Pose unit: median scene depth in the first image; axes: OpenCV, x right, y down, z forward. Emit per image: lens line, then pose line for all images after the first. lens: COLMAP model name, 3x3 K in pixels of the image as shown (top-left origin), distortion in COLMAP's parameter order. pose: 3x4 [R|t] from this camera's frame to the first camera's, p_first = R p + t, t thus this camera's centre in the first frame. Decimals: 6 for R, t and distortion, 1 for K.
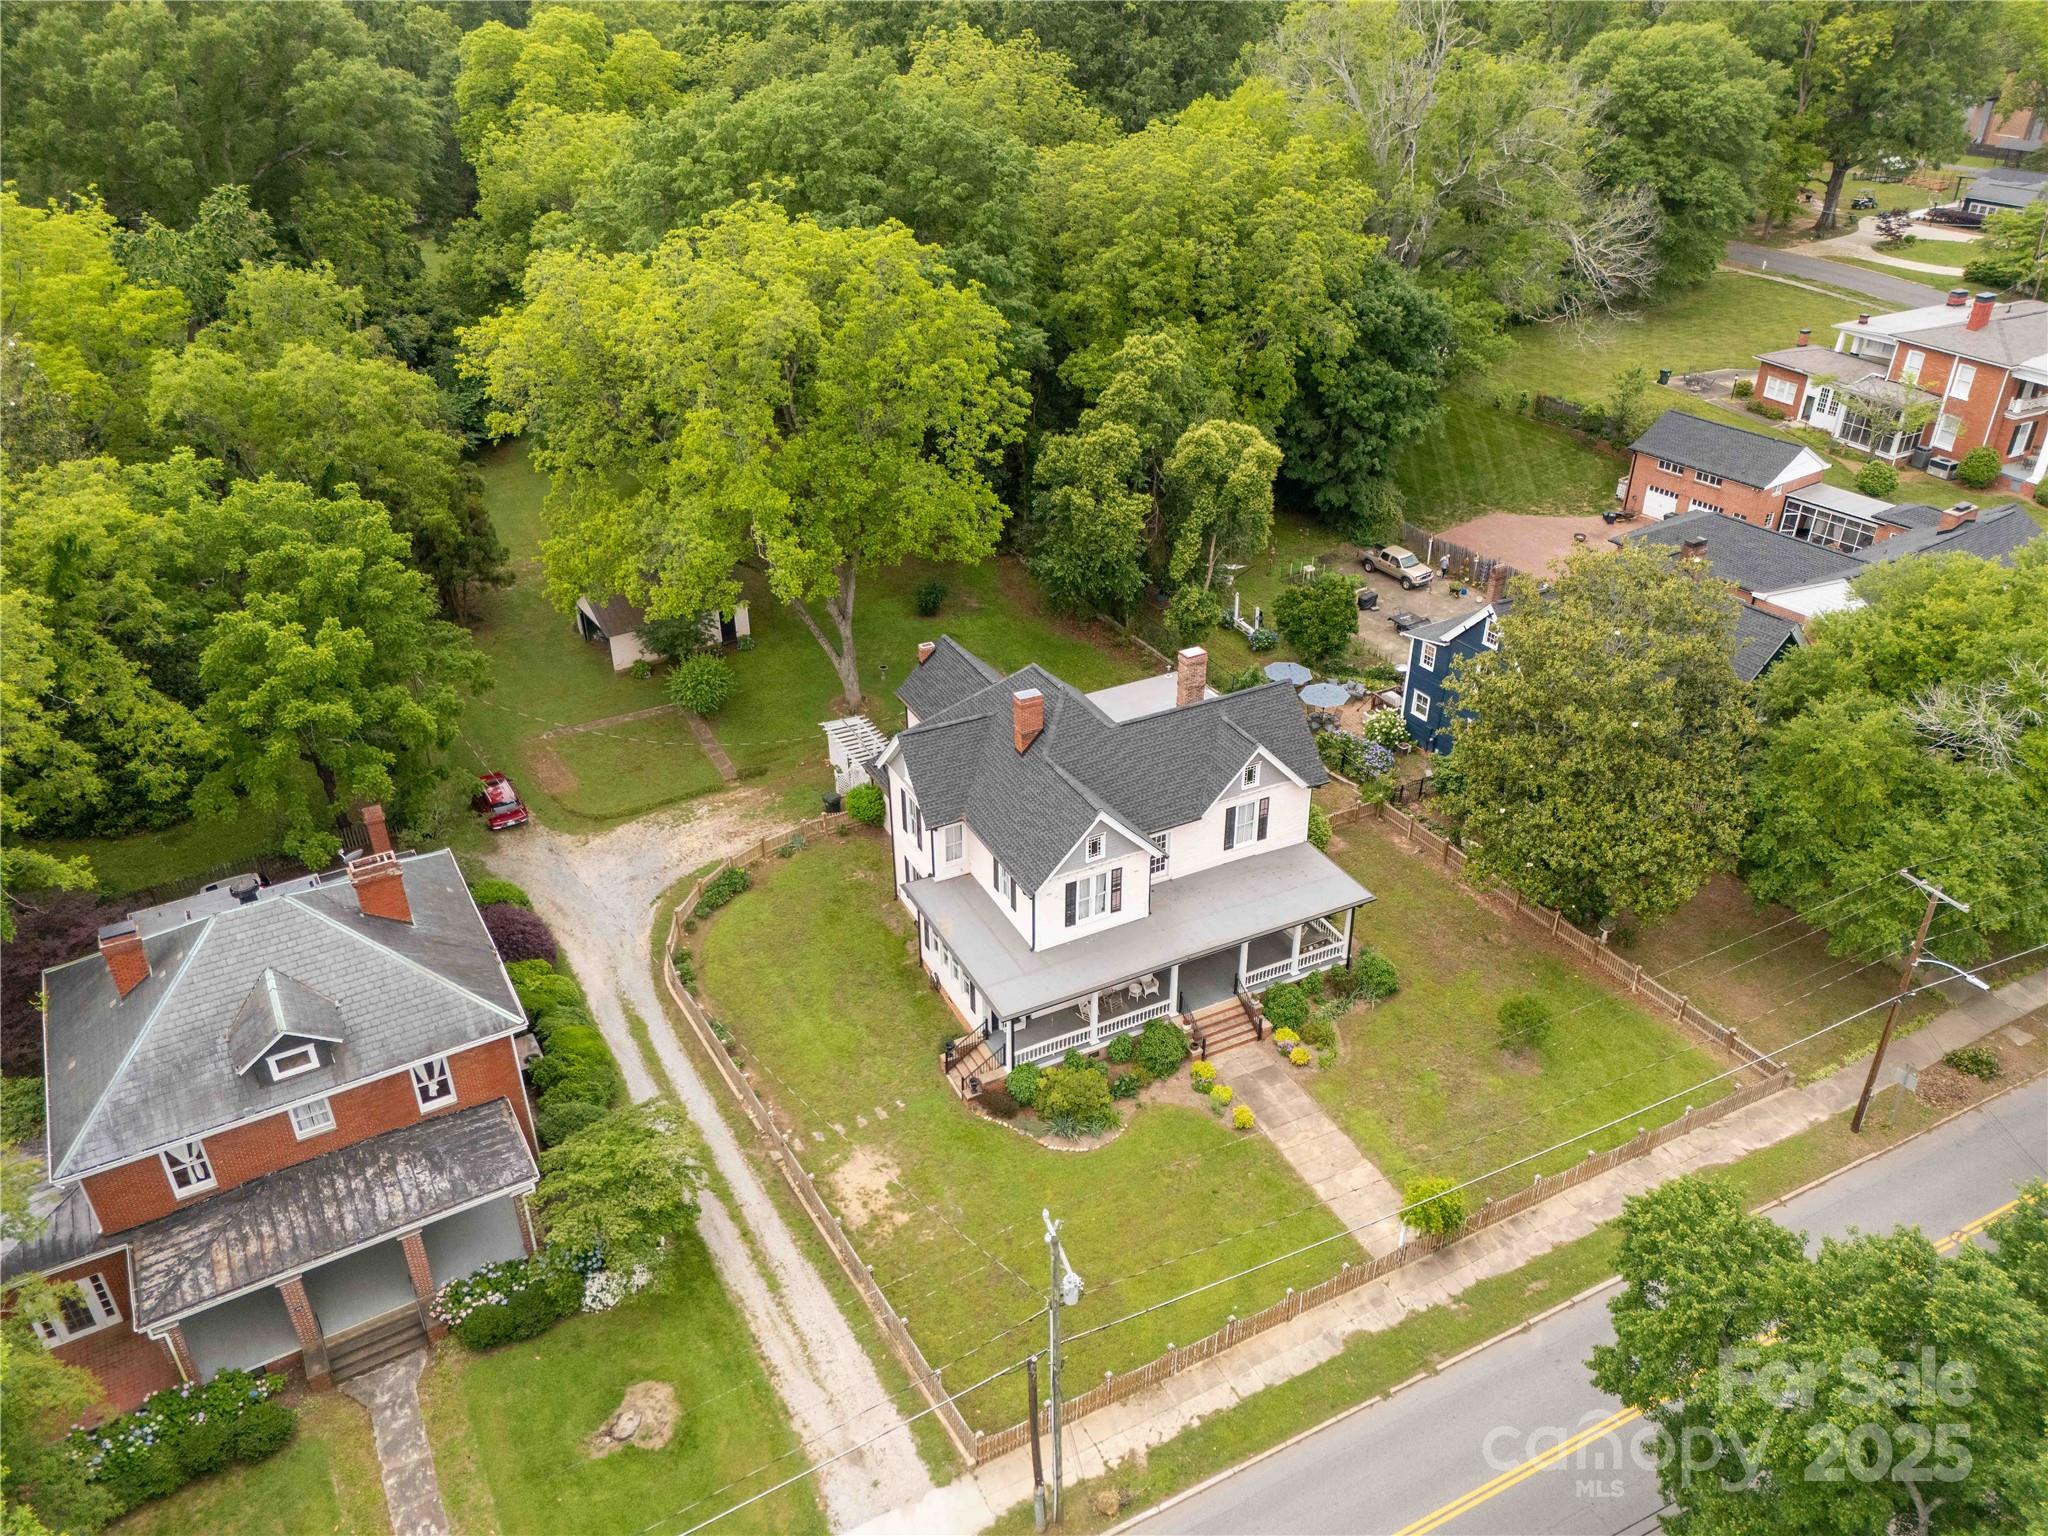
lens RADIAL K [[1501.9, 0, 1022.2], [0, 1501.9, 772.7], [0, 0, 1]] dist [0.056372, -0.038553]
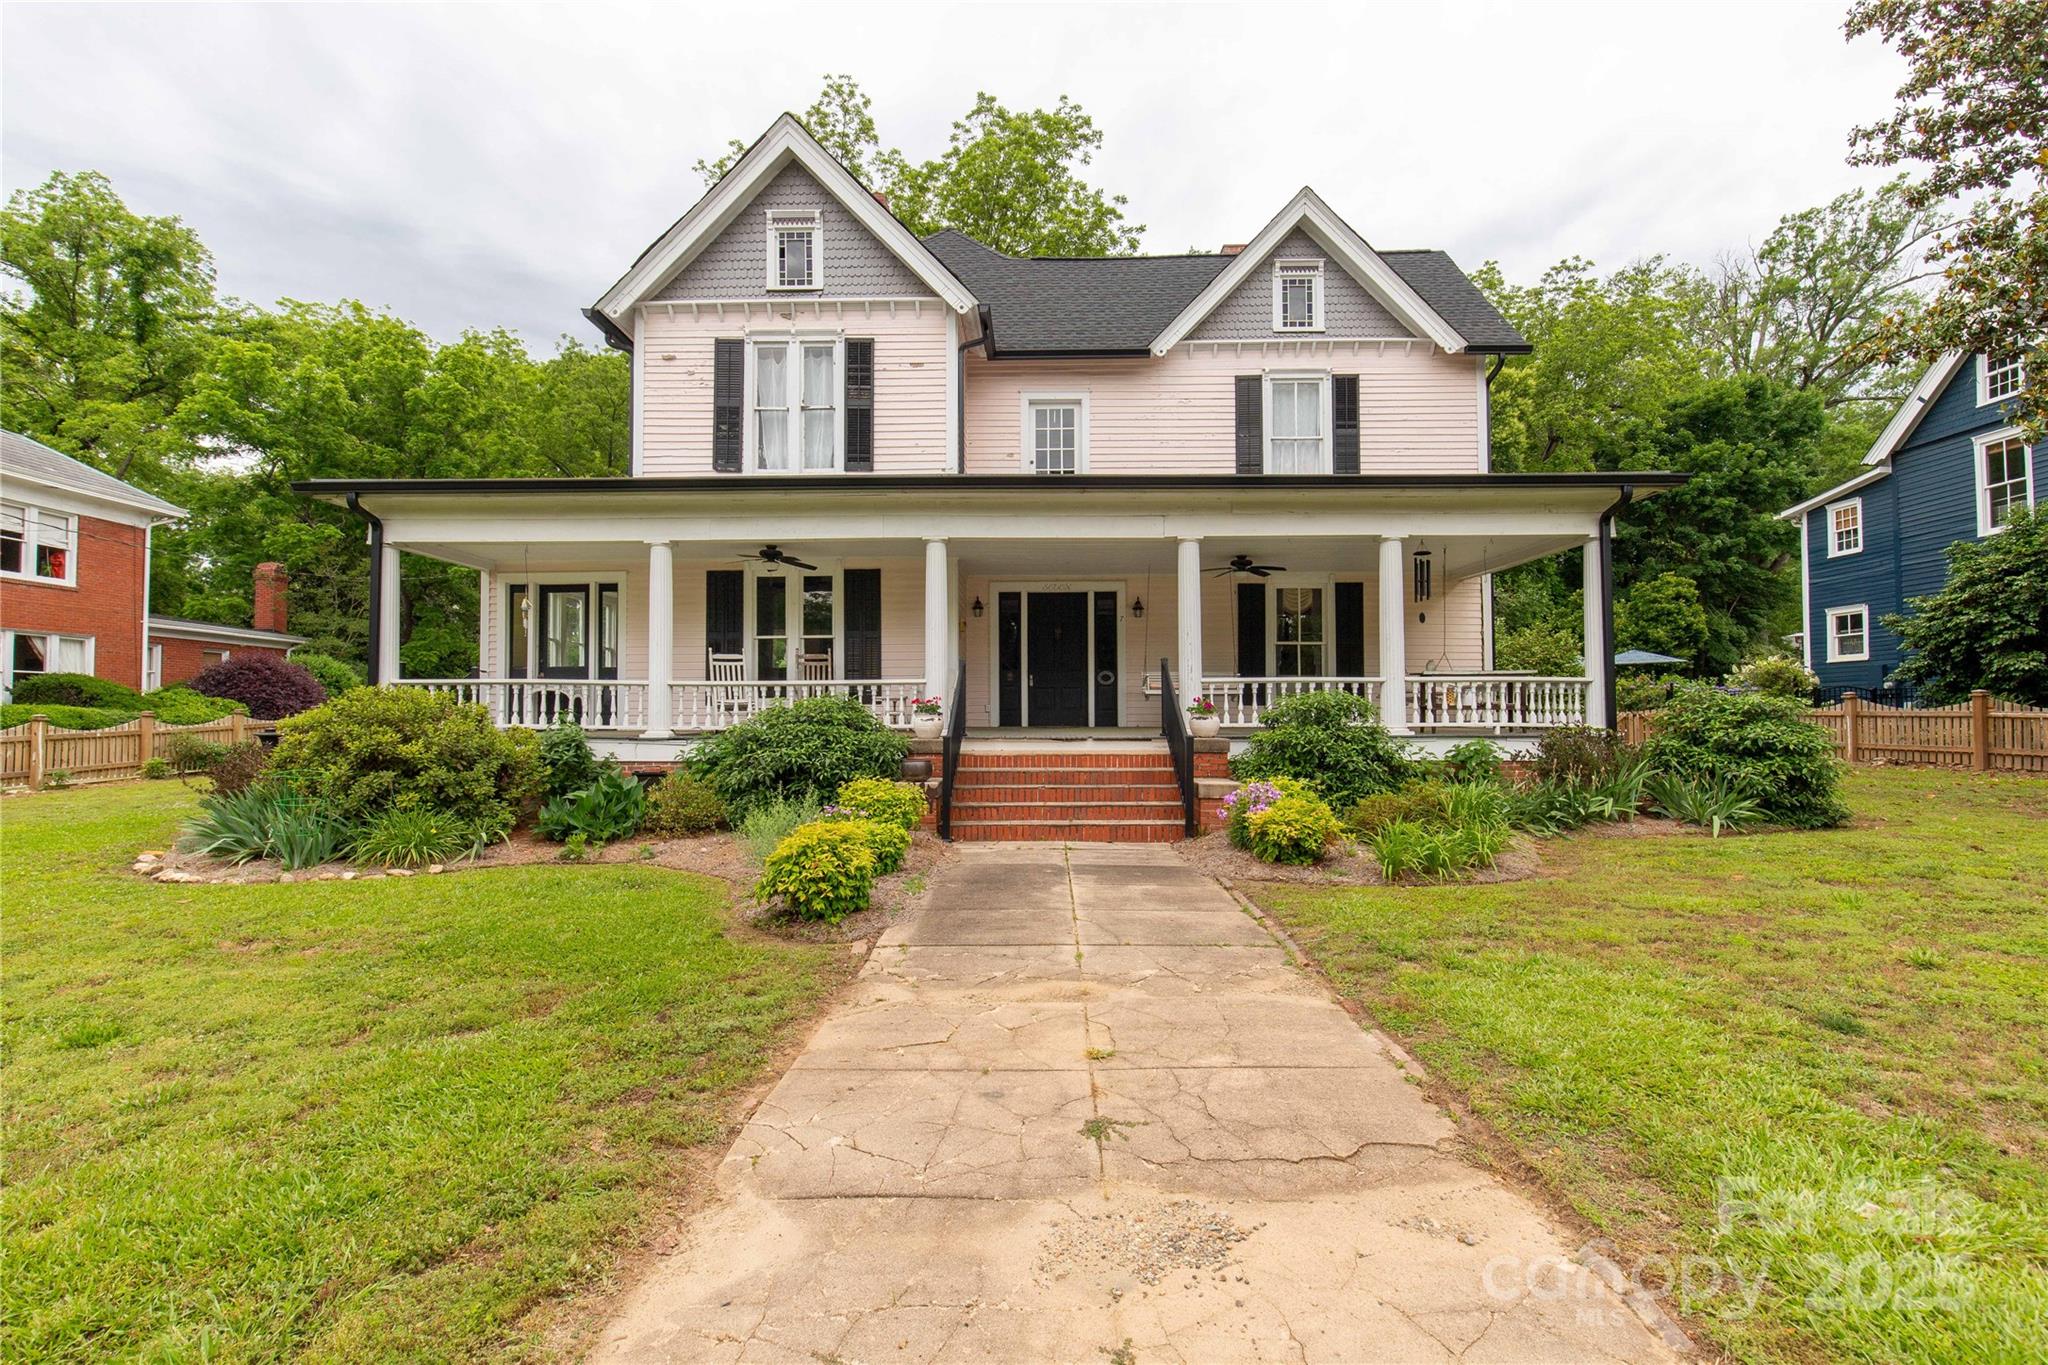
lens RADIAL K [[914.8, 0, 1022.9], [0, 914.8, 676.5], [0, 0, 1]] dist [0.001439, -0.000077]
pose [[0.884843, -0.003106, -0.465880, 0.206505], [-0.249282, 0.841636, -0.479070, 0.236408], [0.393589, 0.540037, 0.743941, 0.850958]]
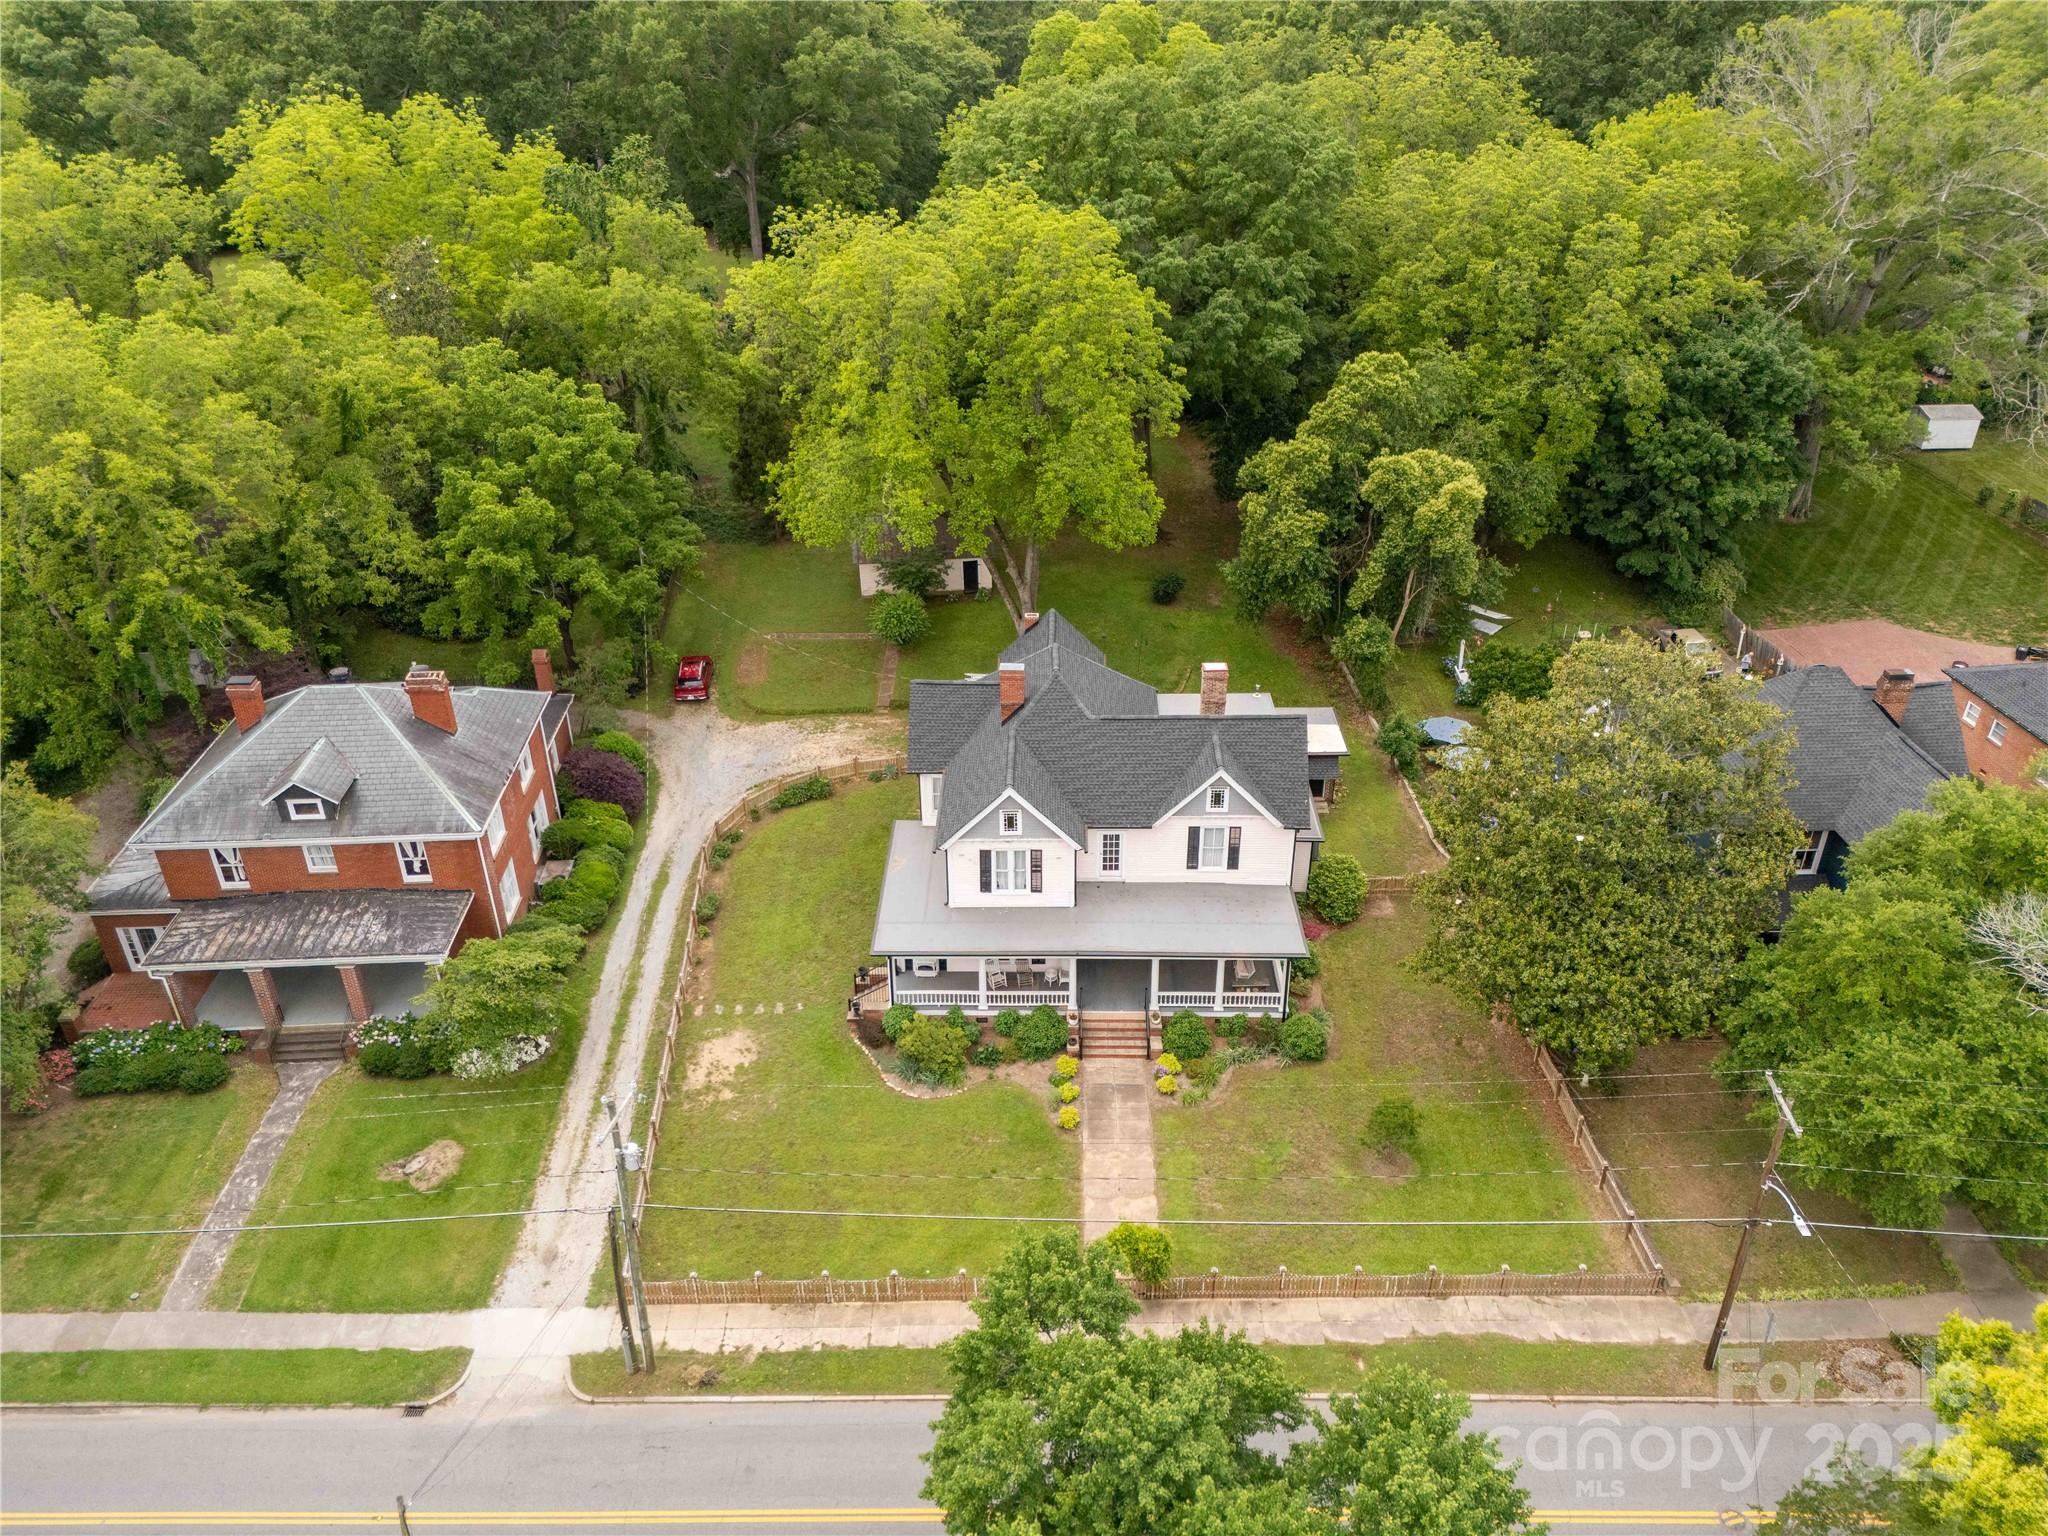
lens RADIAL K [[1501.9, 0, 1020.0], [0, 1501.9, 774.4], [0, 0, 1]] dist [0.056372, -0.038553]
pose [[0.886829, 0.235916, -0.397340, 0.429499], [-0.234895, 0.970627, 0.052032, -0.034823], [0.397944, 0.047190, 0.916195, 0.056456]]
